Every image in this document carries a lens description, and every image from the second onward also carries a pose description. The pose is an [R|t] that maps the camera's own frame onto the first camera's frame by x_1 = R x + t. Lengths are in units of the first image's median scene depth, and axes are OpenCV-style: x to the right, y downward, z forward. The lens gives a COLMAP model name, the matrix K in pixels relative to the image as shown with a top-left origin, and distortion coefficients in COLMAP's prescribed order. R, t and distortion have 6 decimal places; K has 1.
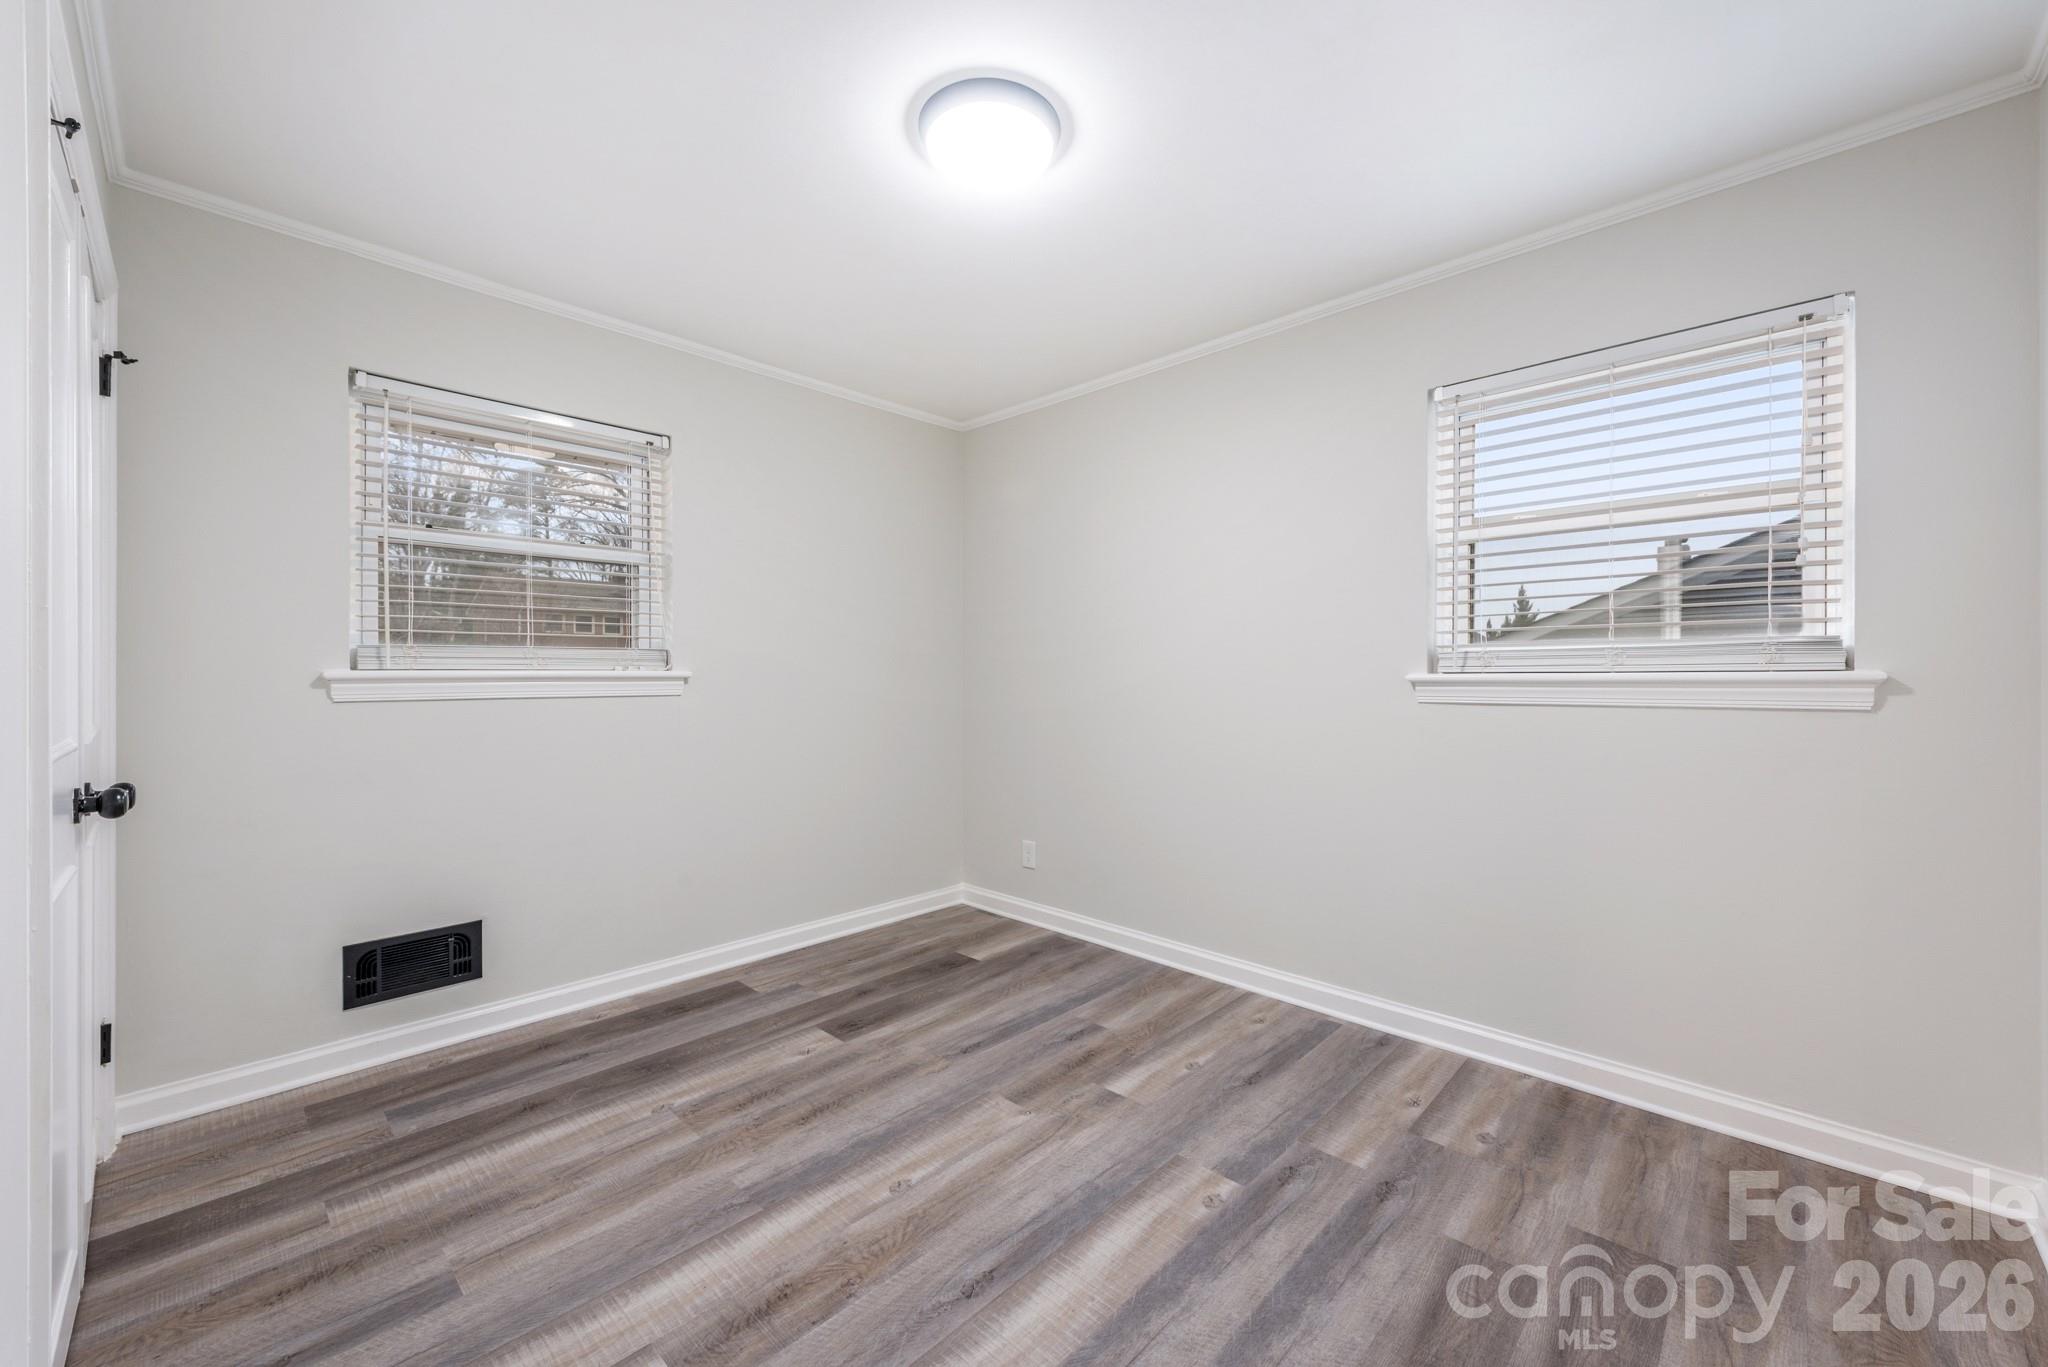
lens RADIAL K [[803.2, 0, 1052.5], [0, 803.2, 671.6], [0, 0, 1]] dist [0.012513, -0.002324]
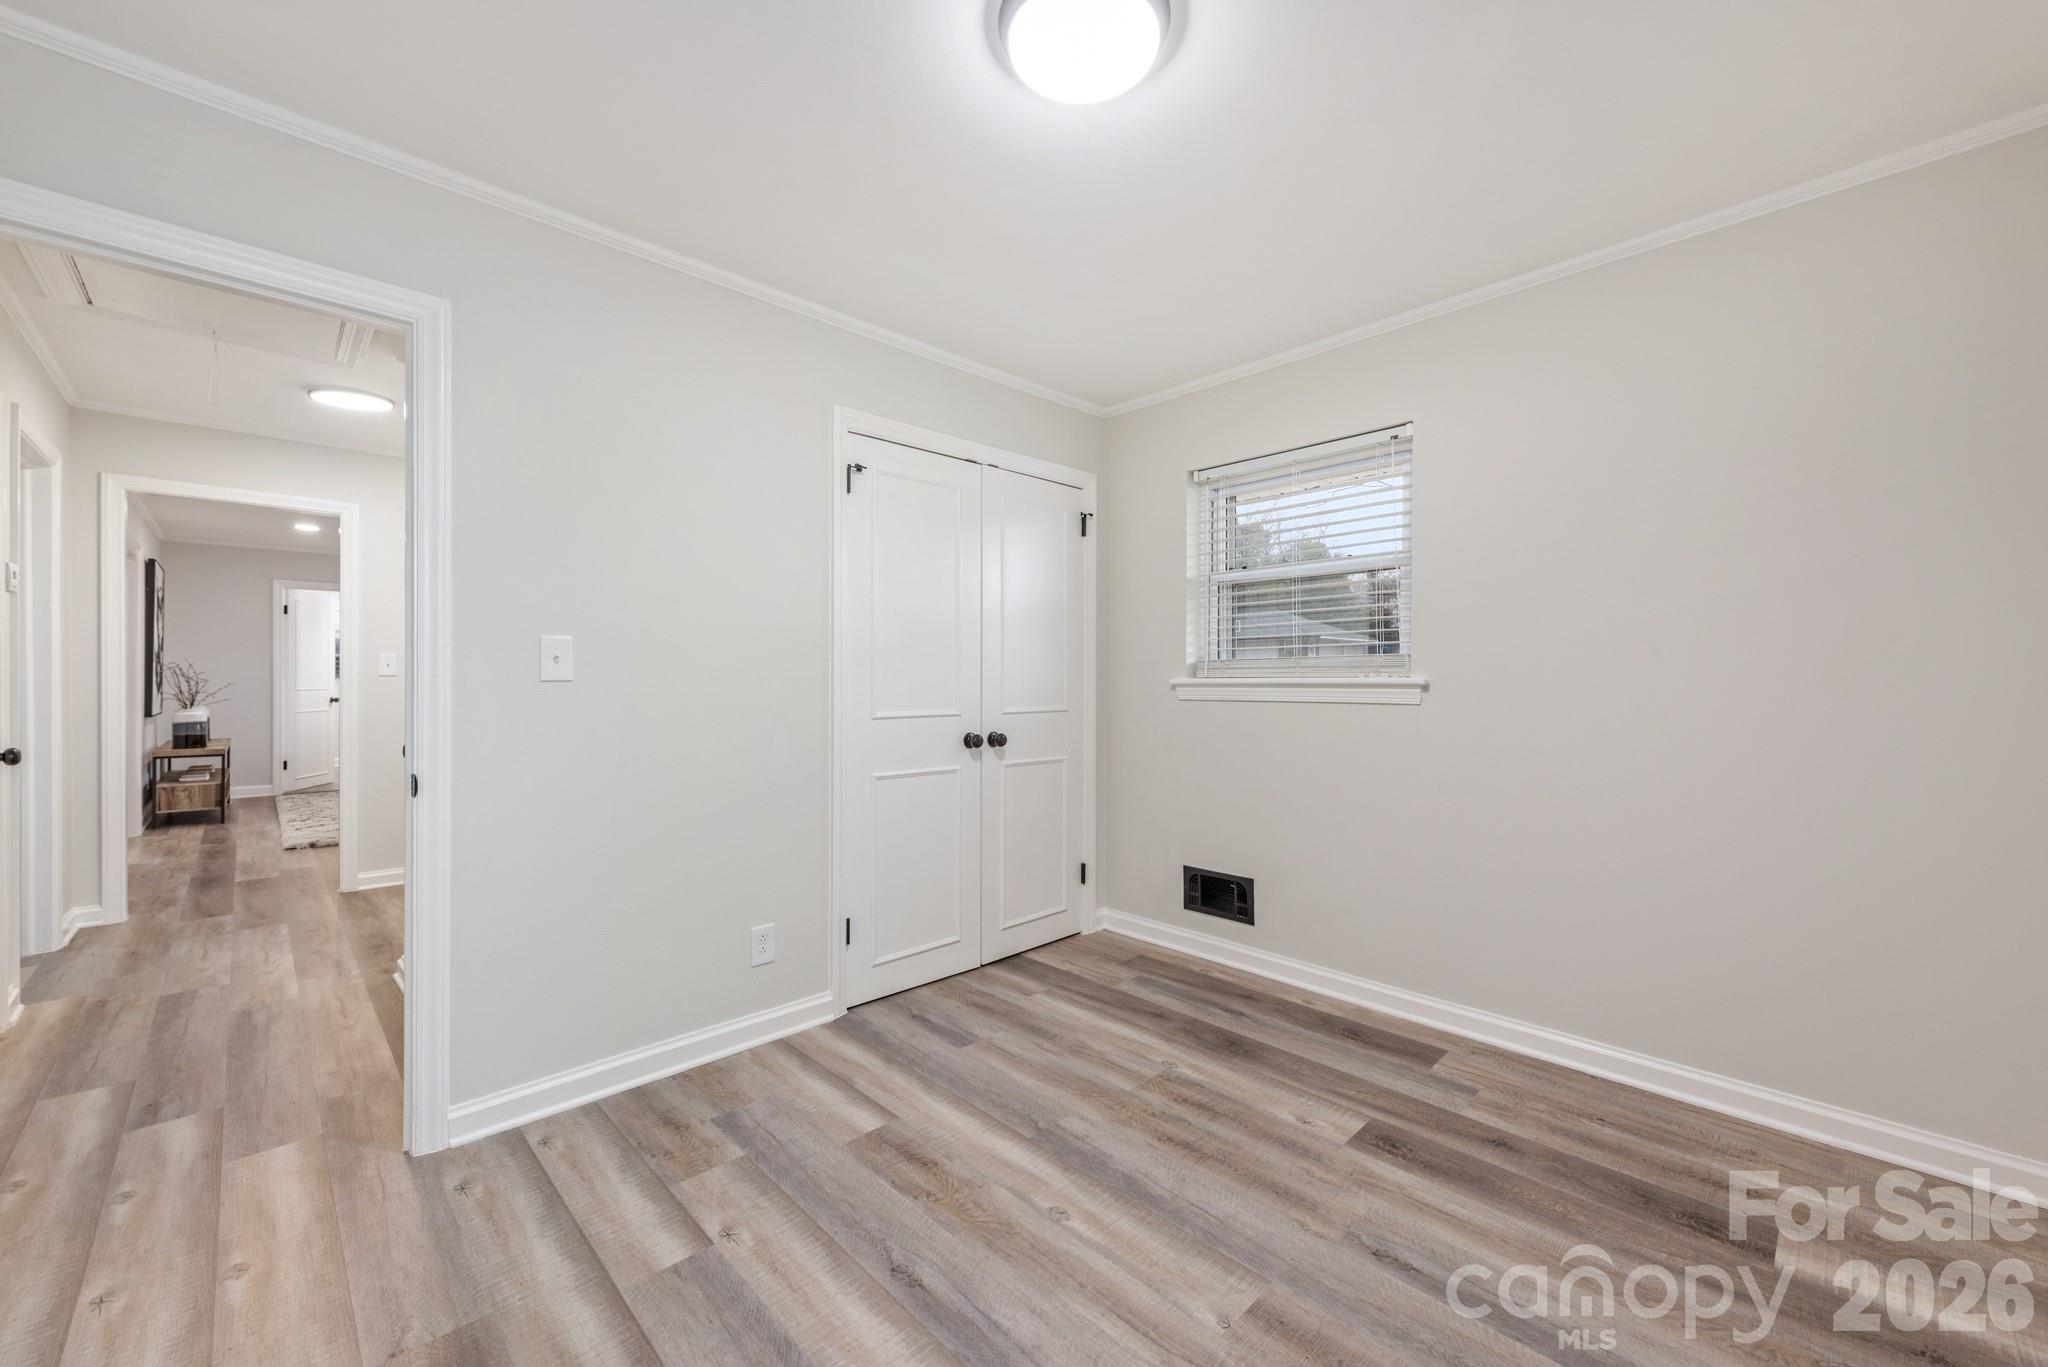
lens RADIAL K [[803.2, 0, 1012.9], [0, 803.2, 676.5], [0, 0, 1]] dist [0.012513, -0.002324]
pose [[-0.073126, -0.004624, -0.997312, 0.643558], [0.005722, 0.999971, -0.005056, 0.001077], [0.997306, -0.006076, -0.073097, 0.843276]]
